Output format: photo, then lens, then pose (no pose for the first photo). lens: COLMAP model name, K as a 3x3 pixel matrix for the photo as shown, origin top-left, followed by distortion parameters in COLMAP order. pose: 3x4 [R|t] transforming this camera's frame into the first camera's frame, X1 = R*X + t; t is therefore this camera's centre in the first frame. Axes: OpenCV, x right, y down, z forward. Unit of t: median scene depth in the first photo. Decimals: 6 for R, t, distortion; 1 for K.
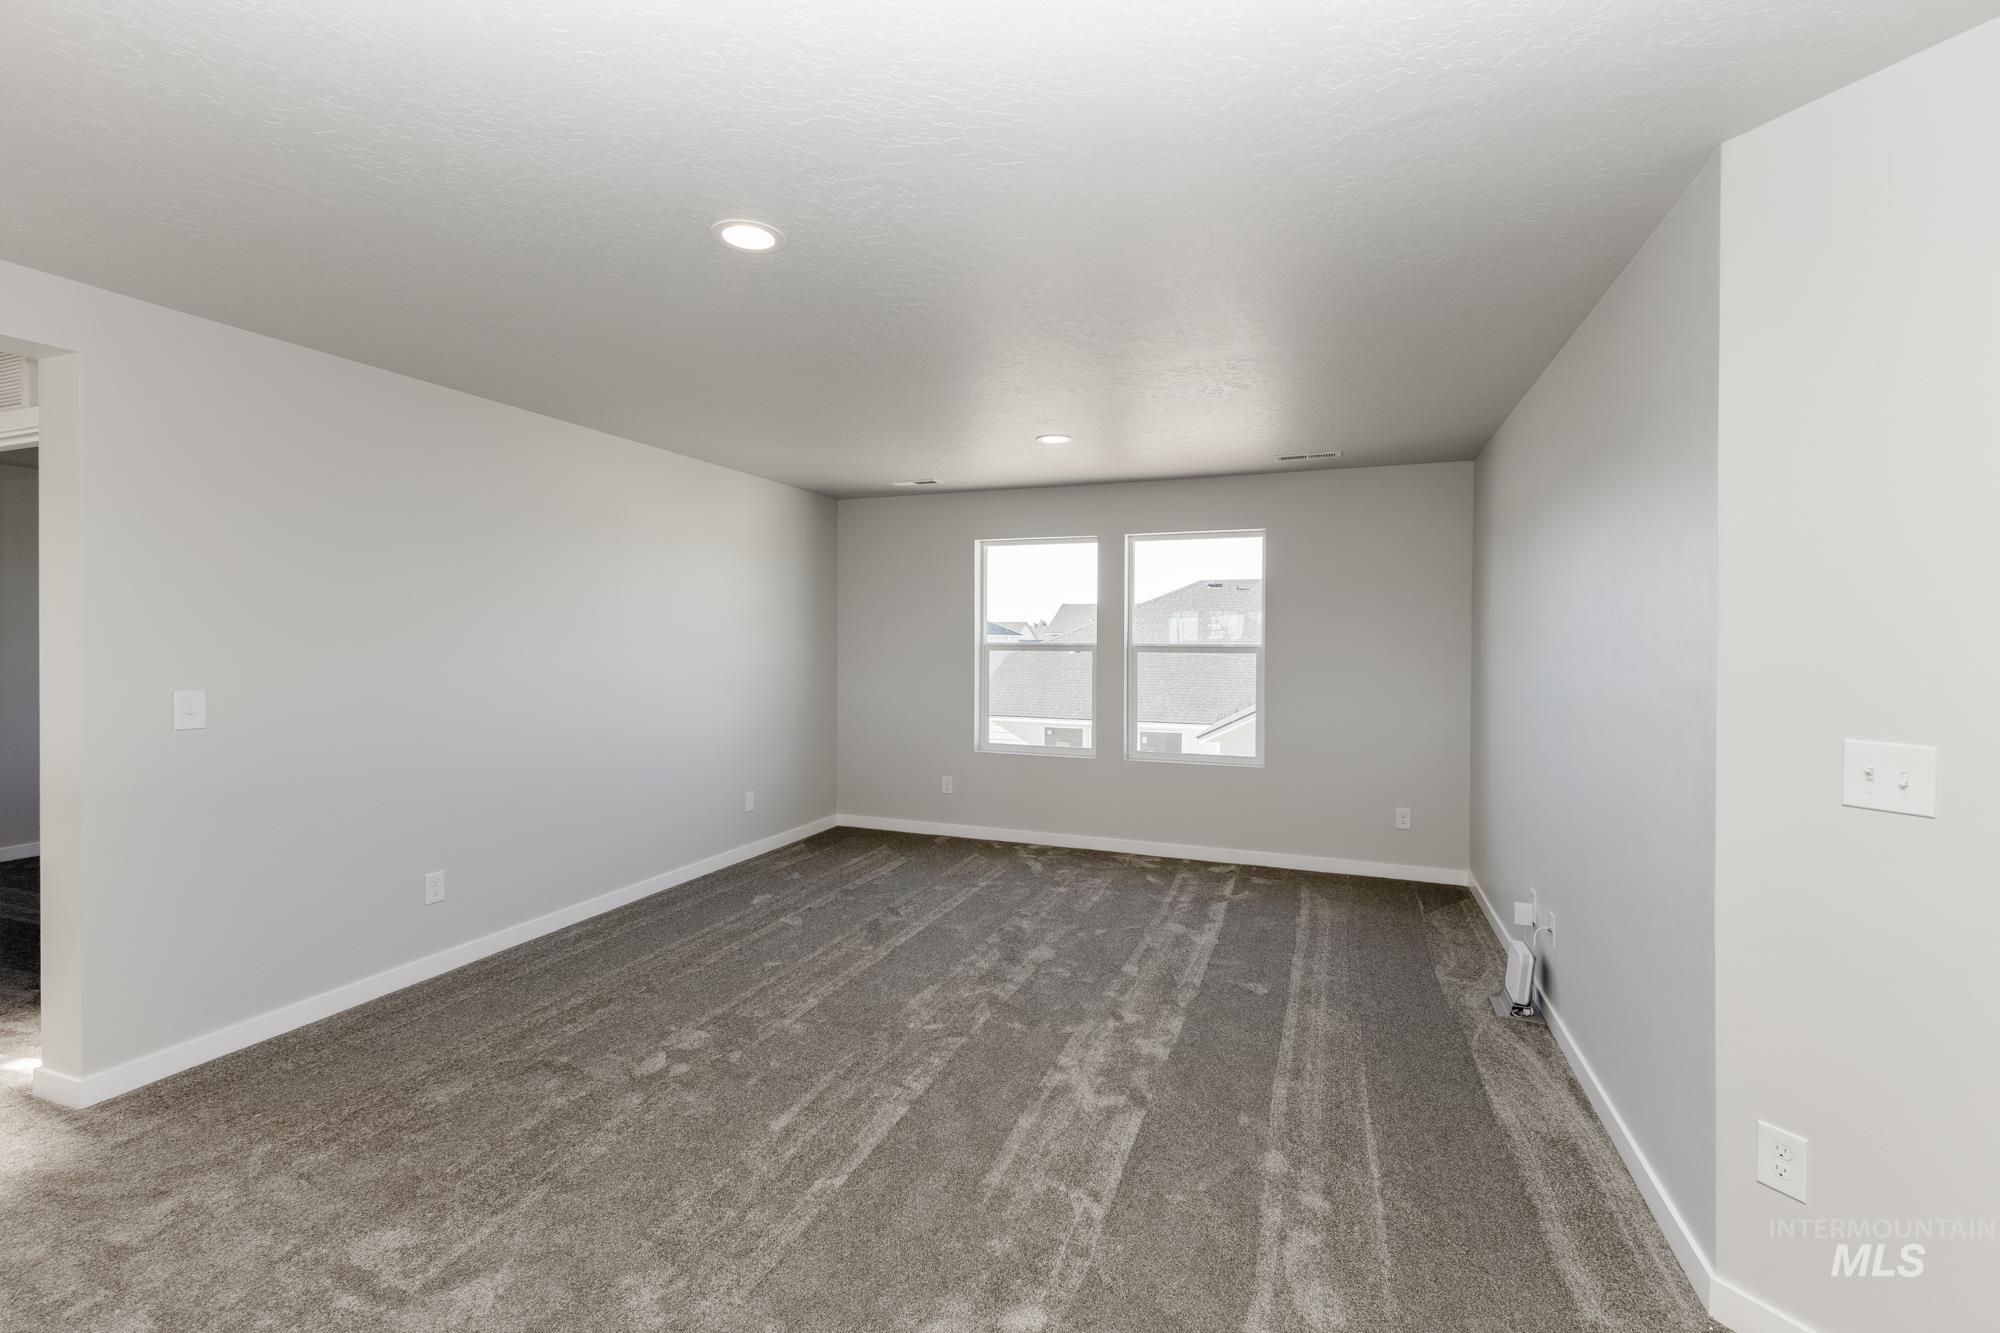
lens RADIAL K [[863.1, 0, 1007.7], [0, 863.1, 660.7], [0, 0, 1]] dist [0.002255, -0.001583]
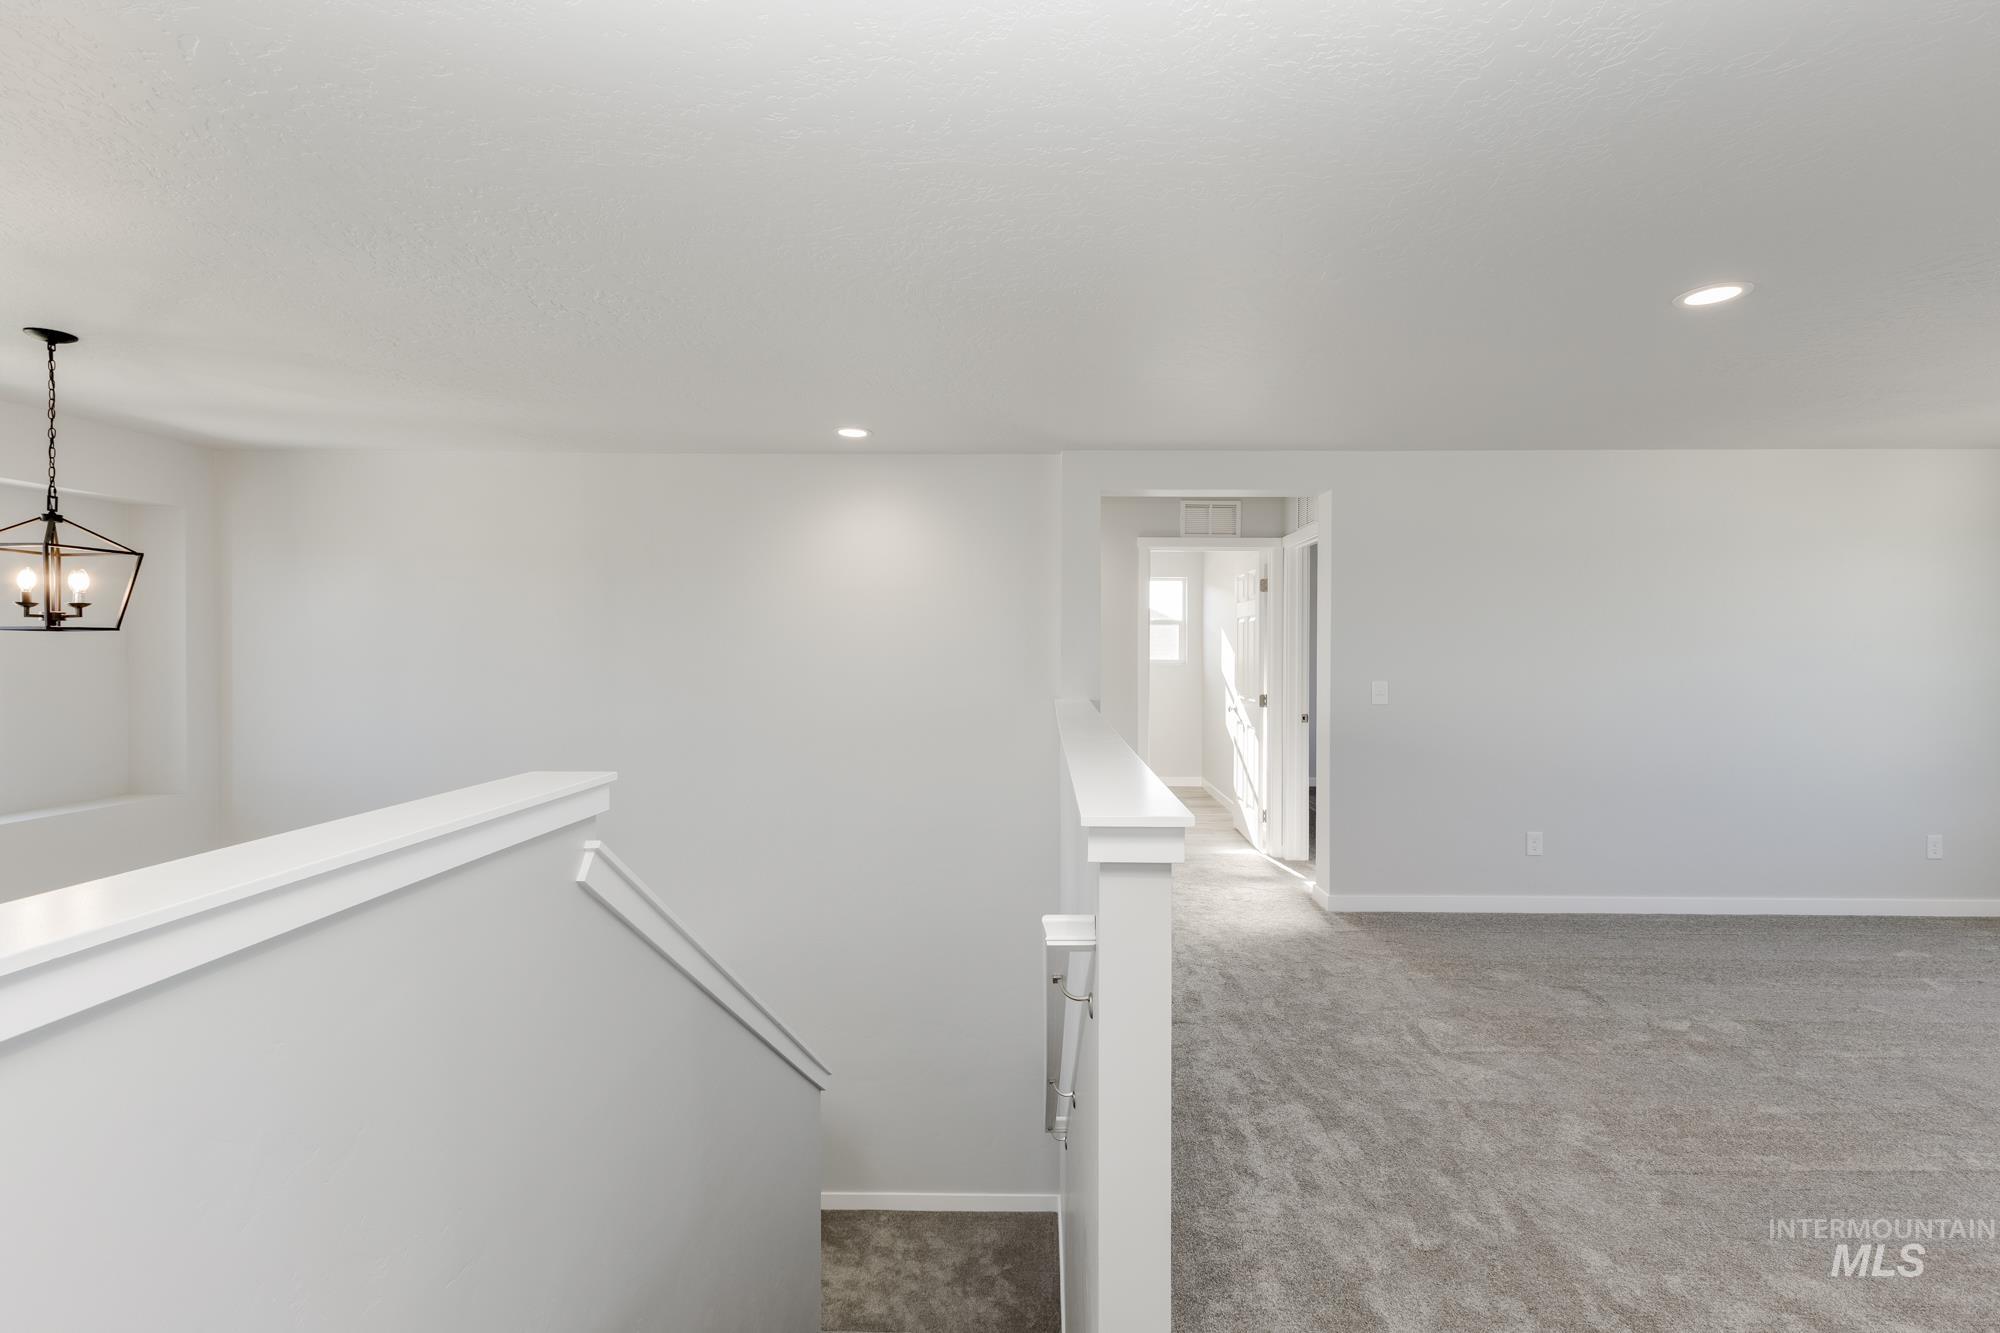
lens RADIAL K [[863.1, 0, 1013.7], [0, 863.1, 654.6], [0, 0, 1]] dist [0.002255, -0.001583]
pose [[0.325088, 0.004756, -0.945672, 0.430690], [-0.023248, 0.999725, -0.002964, 0.005917], [0.945398, 0.022949, 0.325110, -0.226248]]
